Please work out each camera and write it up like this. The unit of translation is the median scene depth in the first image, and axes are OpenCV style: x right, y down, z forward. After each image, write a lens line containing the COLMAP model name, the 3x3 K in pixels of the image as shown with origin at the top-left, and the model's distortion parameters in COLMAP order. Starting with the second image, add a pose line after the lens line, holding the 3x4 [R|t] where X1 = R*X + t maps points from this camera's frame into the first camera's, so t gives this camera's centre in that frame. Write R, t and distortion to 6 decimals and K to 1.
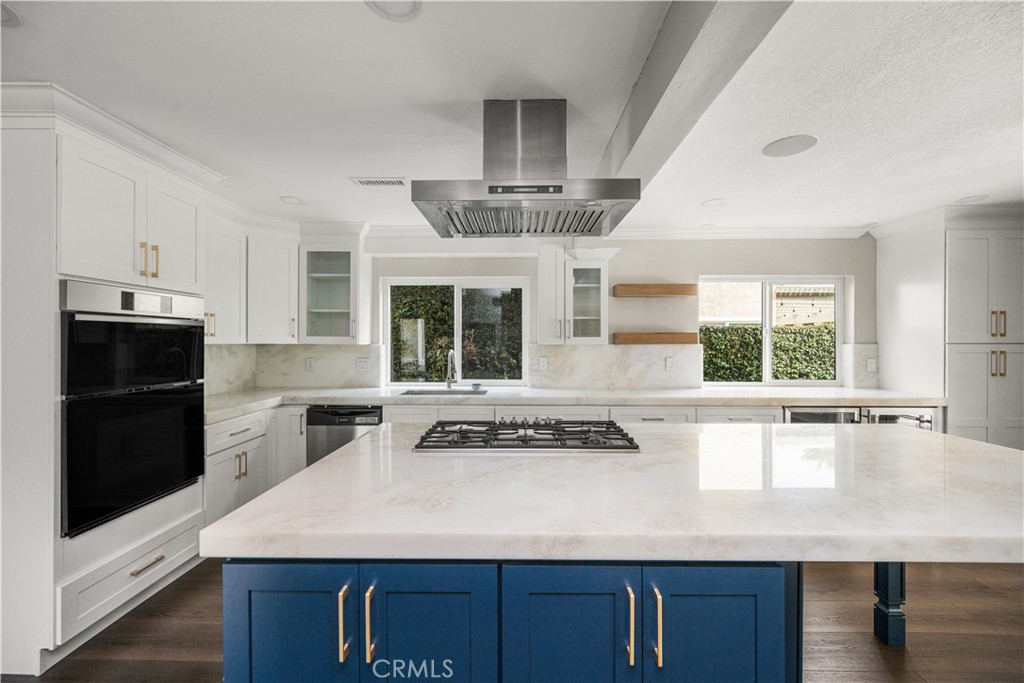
lens RADIAL K [[406.9, 0, 513.4], [0, 406.9, 340.1], [0, 0, 1]] dist [-0.003213, 0.000493]
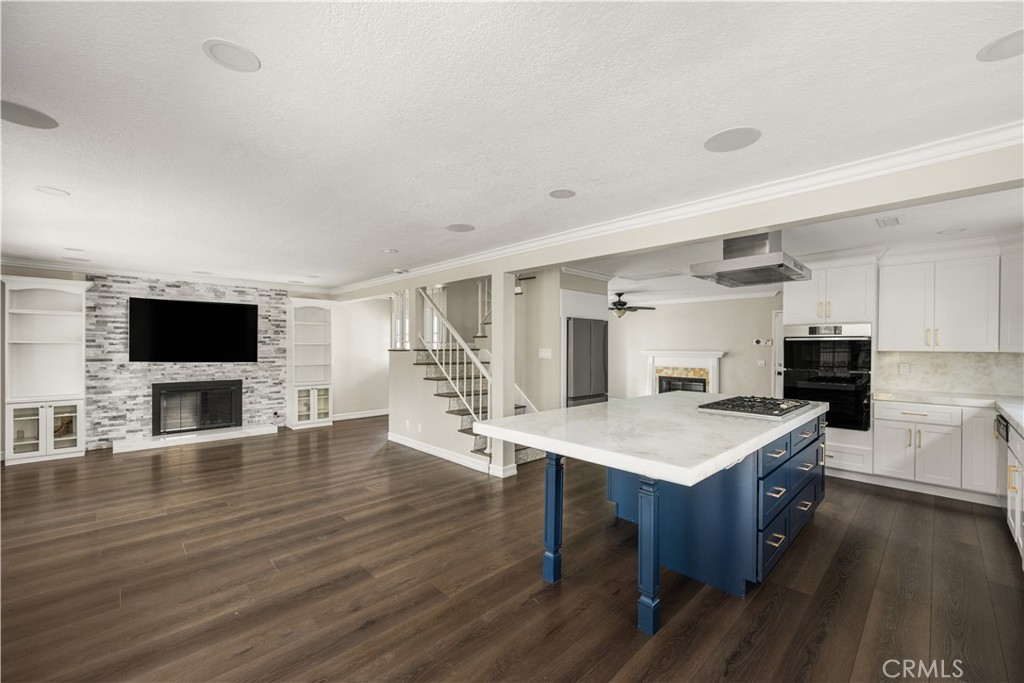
lens RADIAL K [[406.9, 0, 515.4], [0, 406.9, 350.8], [0, 0, 1]] dist [-0.003213, 0.000493]
pose [[-0.700814, 0.004549, -0.713329, 1.011498], [-0.004664, 0.999929, 0.010958, -0.001209], [0.713328, 0.011006, -0.700744, 0.779672]]
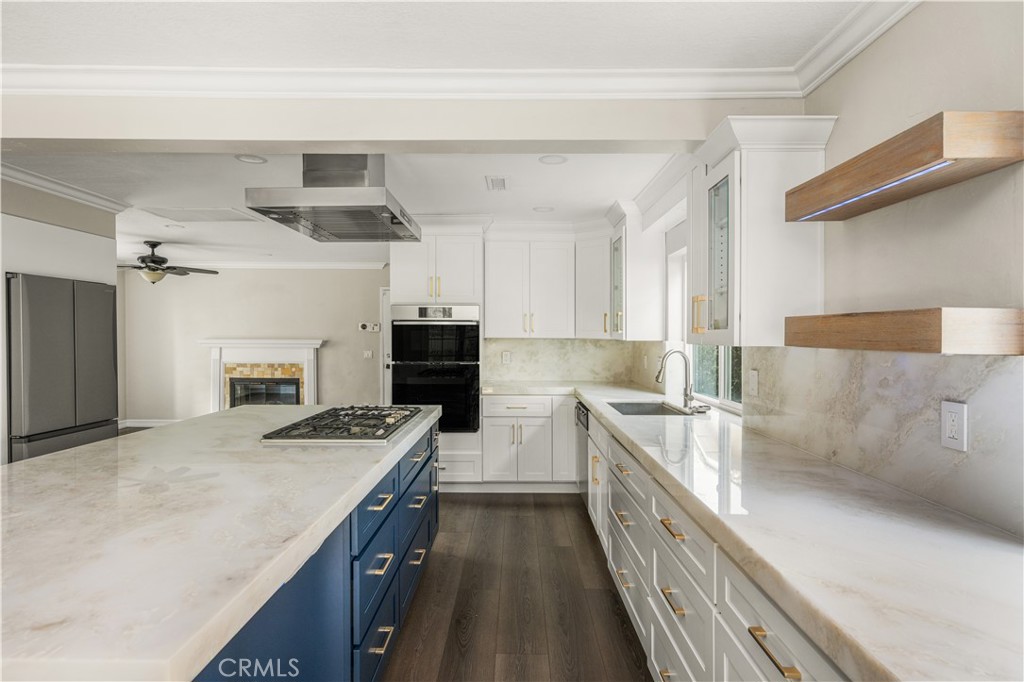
lens RADIAL K [[541.6, 0, 512.6], [0, 541.6, 345.6], [0, 0, 1]] dist [-0.009695, 0.000239]
pose [[0.021899, 0.020662, -0.999547, 0.791474], [-0.003307, 0.999782, 0.020594, -0.001007], [0.999755, 0.002855, 0.021963, 0.743721]]
